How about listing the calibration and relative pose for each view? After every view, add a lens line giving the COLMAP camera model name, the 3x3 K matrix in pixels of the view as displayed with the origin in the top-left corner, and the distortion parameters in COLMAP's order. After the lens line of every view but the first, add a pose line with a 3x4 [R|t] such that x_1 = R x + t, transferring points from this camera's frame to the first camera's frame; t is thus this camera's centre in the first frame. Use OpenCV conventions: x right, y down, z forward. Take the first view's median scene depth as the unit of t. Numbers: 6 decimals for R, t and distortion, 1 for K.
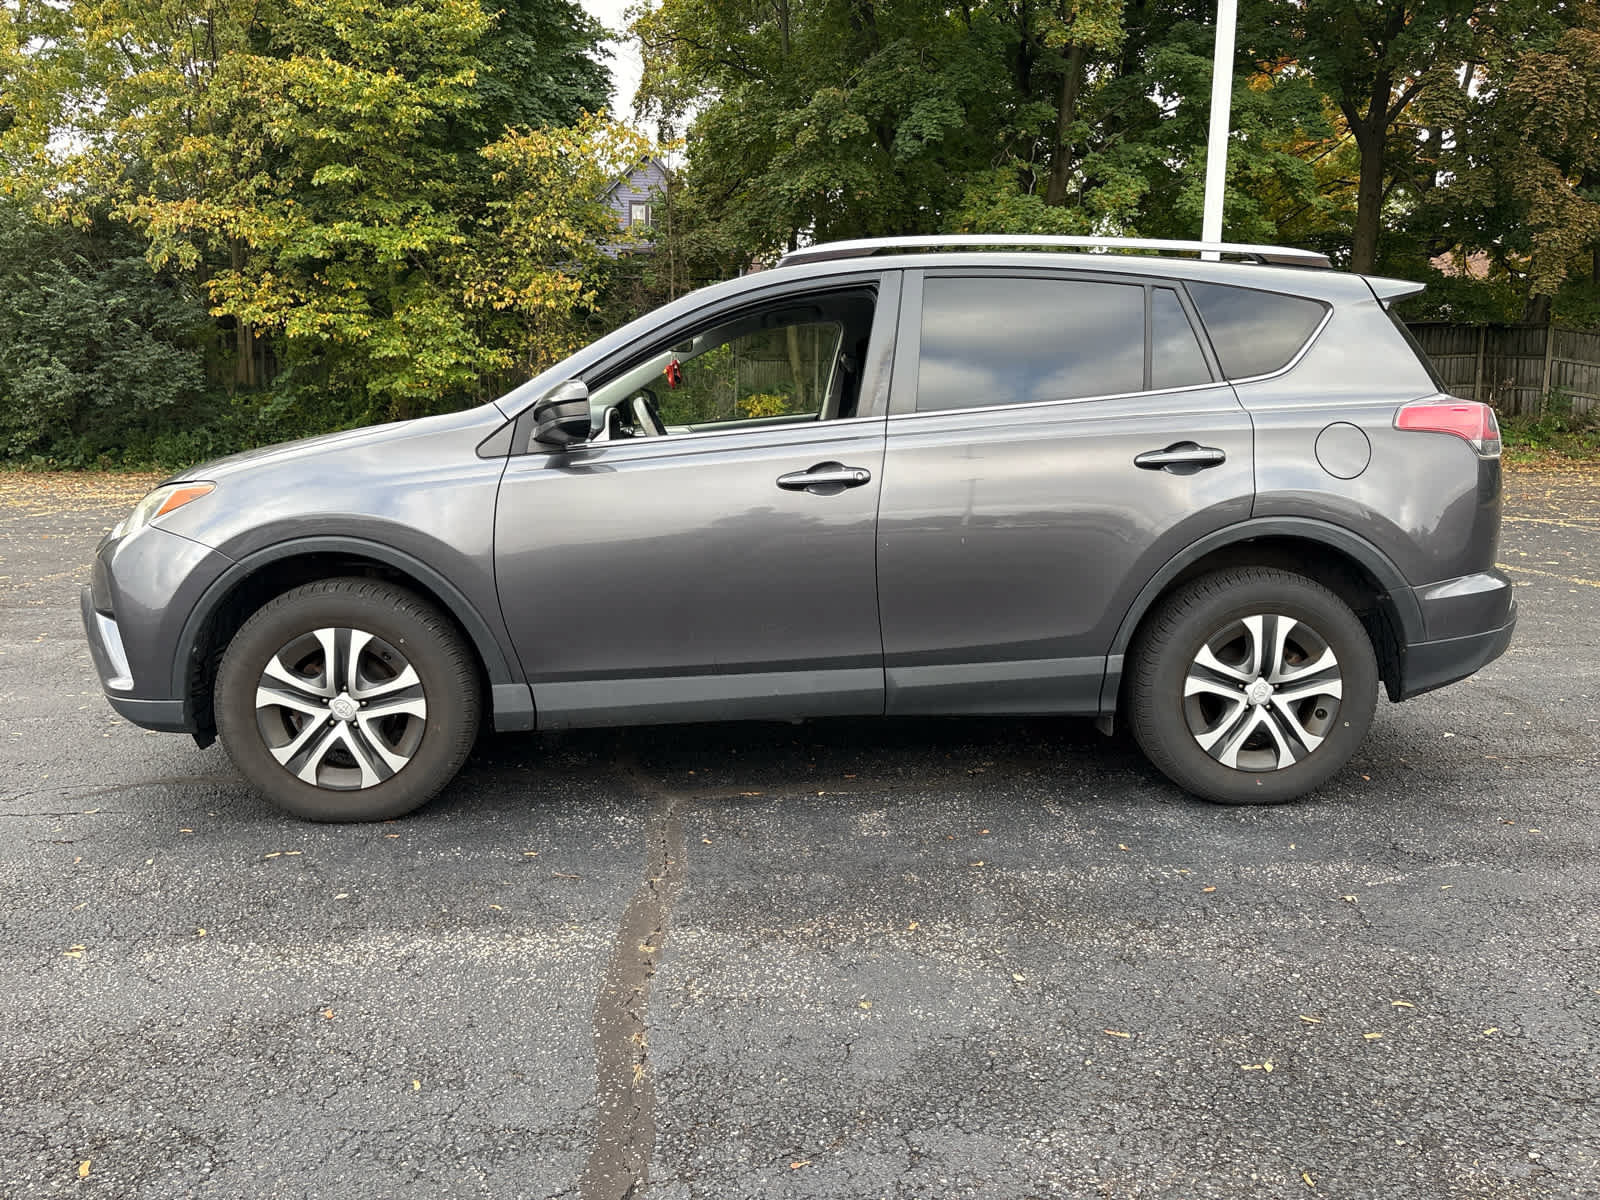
lens RADIAL K [[1213.0, 0, 805.5], [0, 1213.0, 607.6], [0, 0, 1]] dist [0.041872, -0.043849]
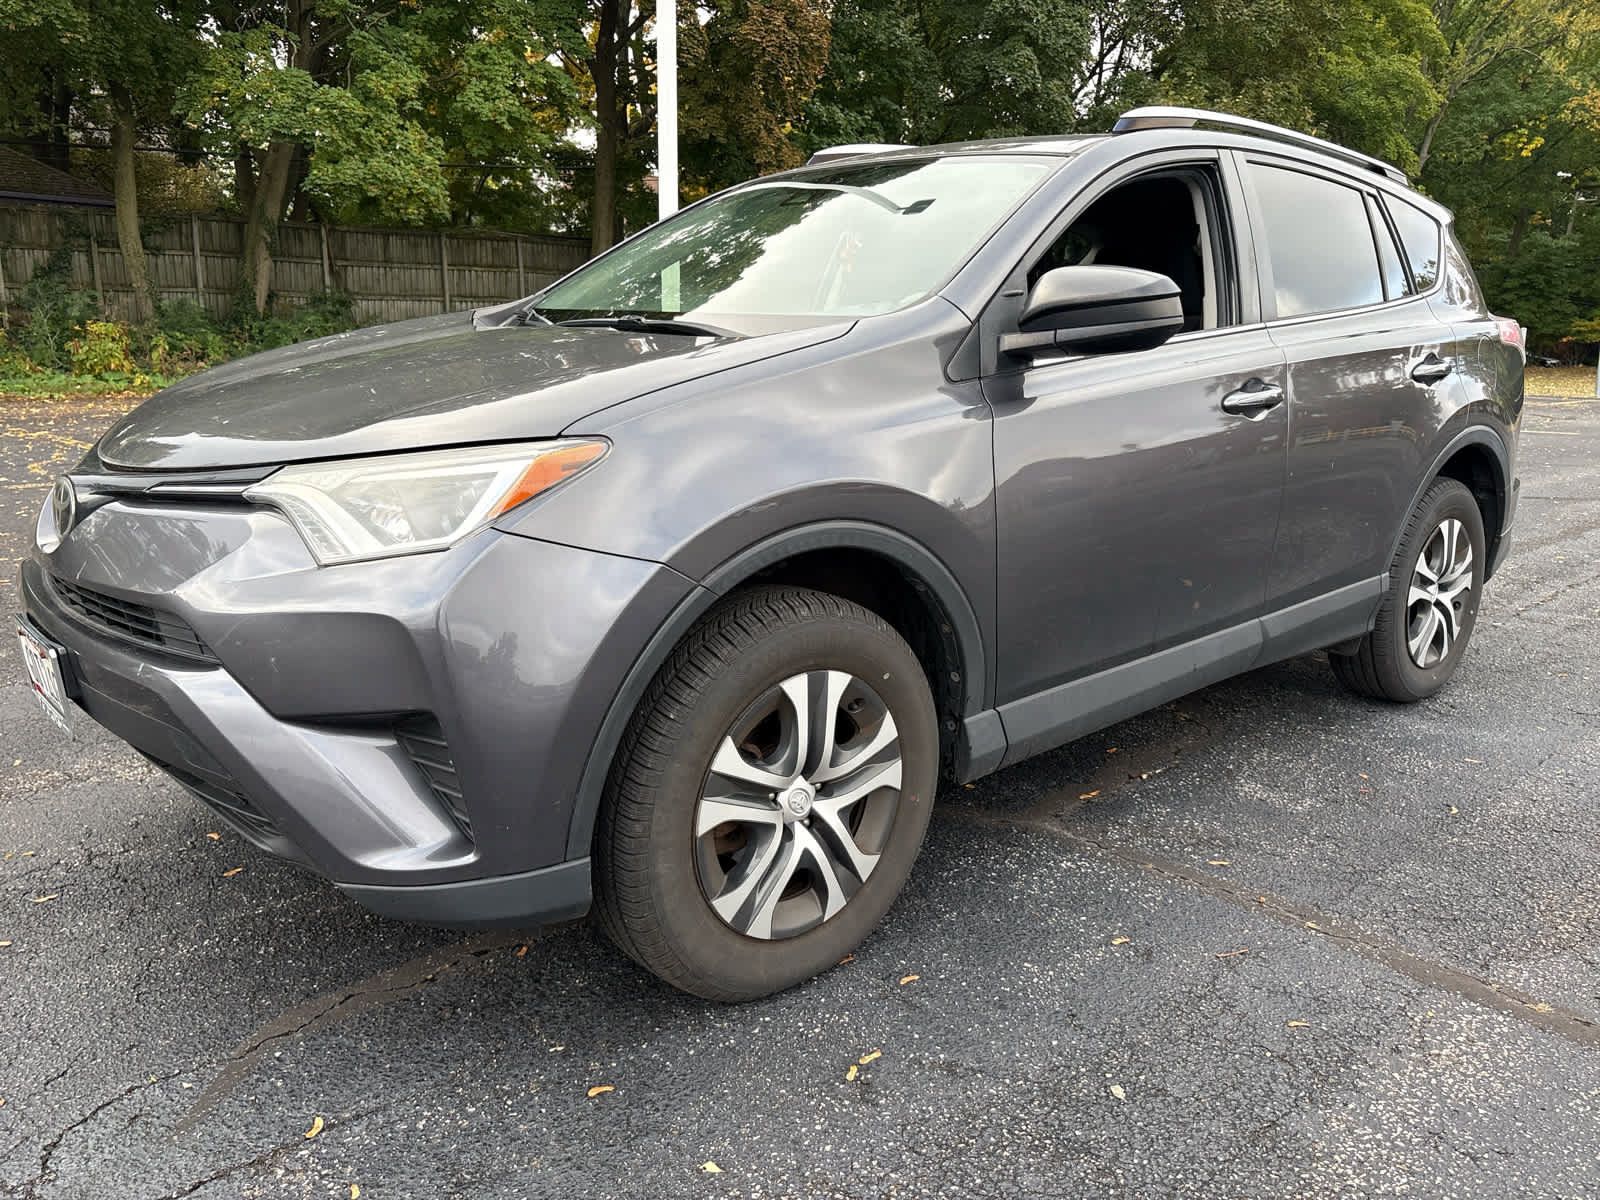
lens RADIAL K [[1213.0, 0, 814.6], [0, 1213.0, 592.2], [0, 0, 1]] dist [0.041872, -0.043849]
pose [[0.777195, -0.120991, 0.617519, -0.705003], [0.085977, 0.992556, 0.086264, -0.069579], [-0.623359, -0.013951, 0.781812, 0.504058]]
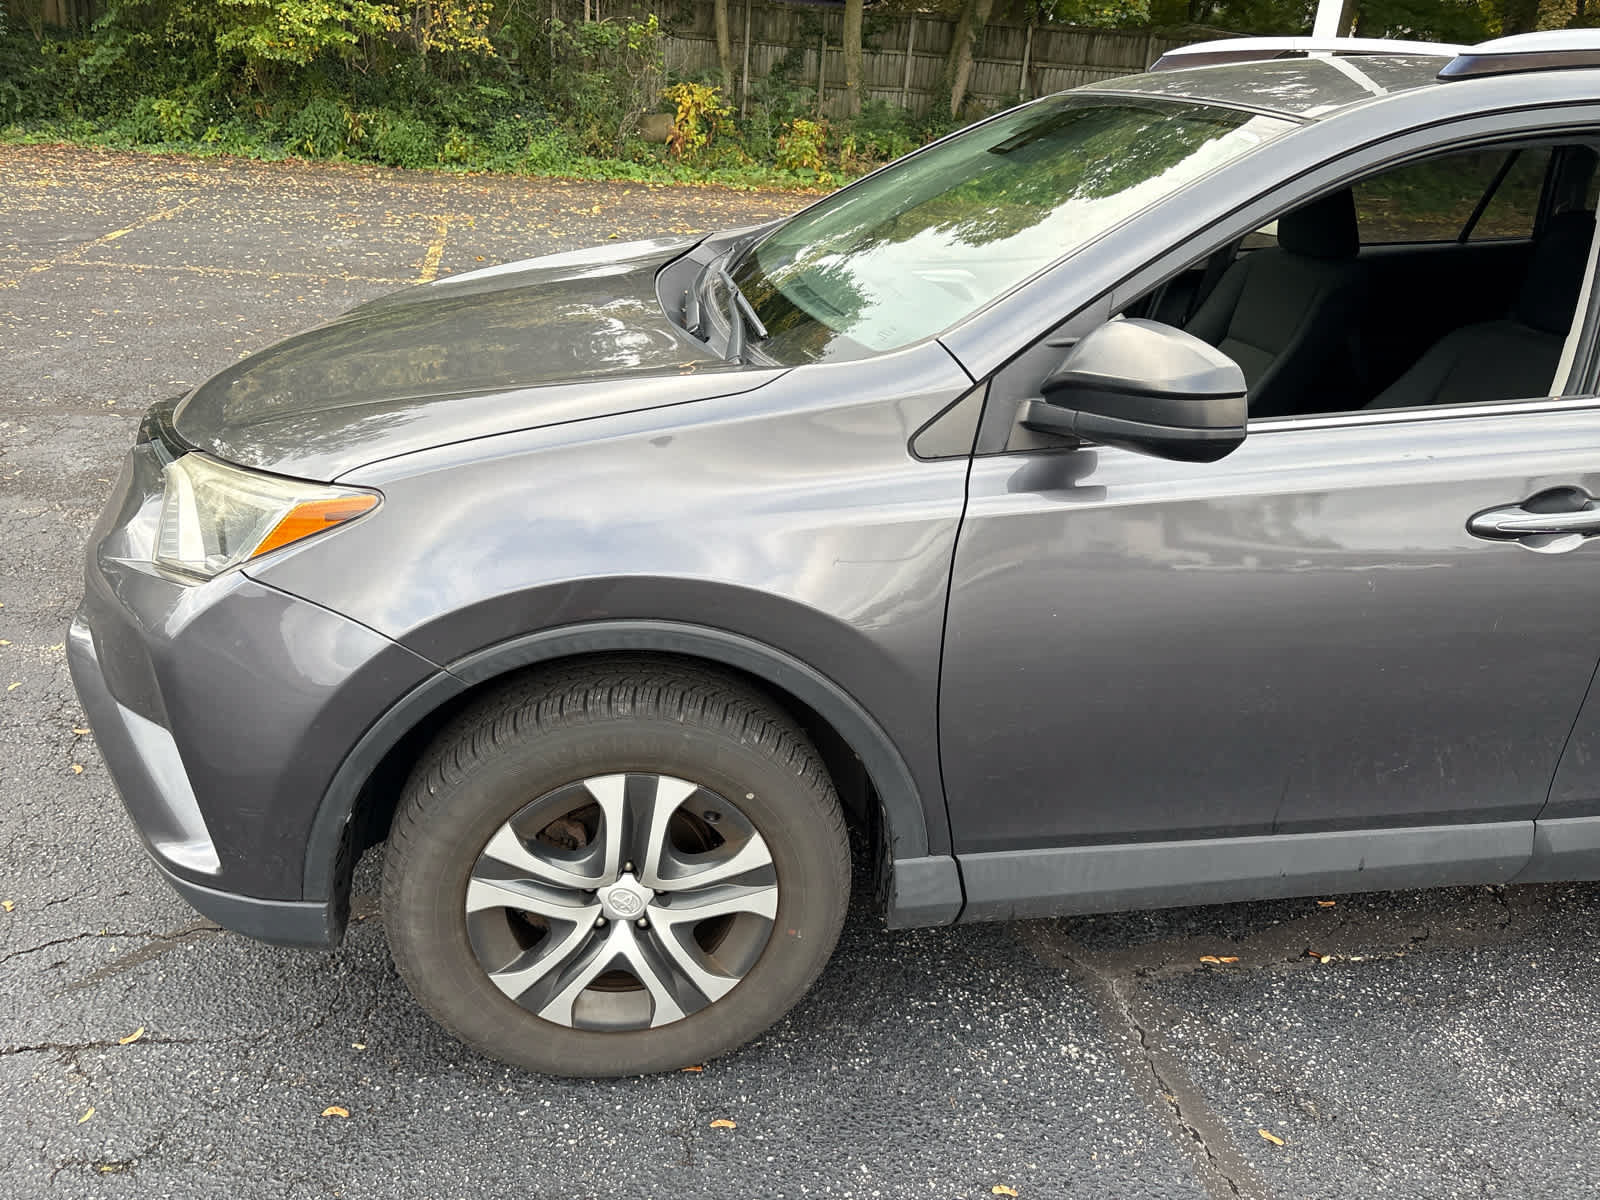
lens RADIAL K [[1213.0, 0, 802.8], [0, 1213.0, 589.4], [0, 0, 1]] dist [0.041872, -0.043849]
pose [[0.992585, 0.023466, 0.119263, -0.354060], [-0.050065, 0.973020, 0.225222, -0.171575], [-0.110761, -0.229523, 0.966981, 0.479373]]
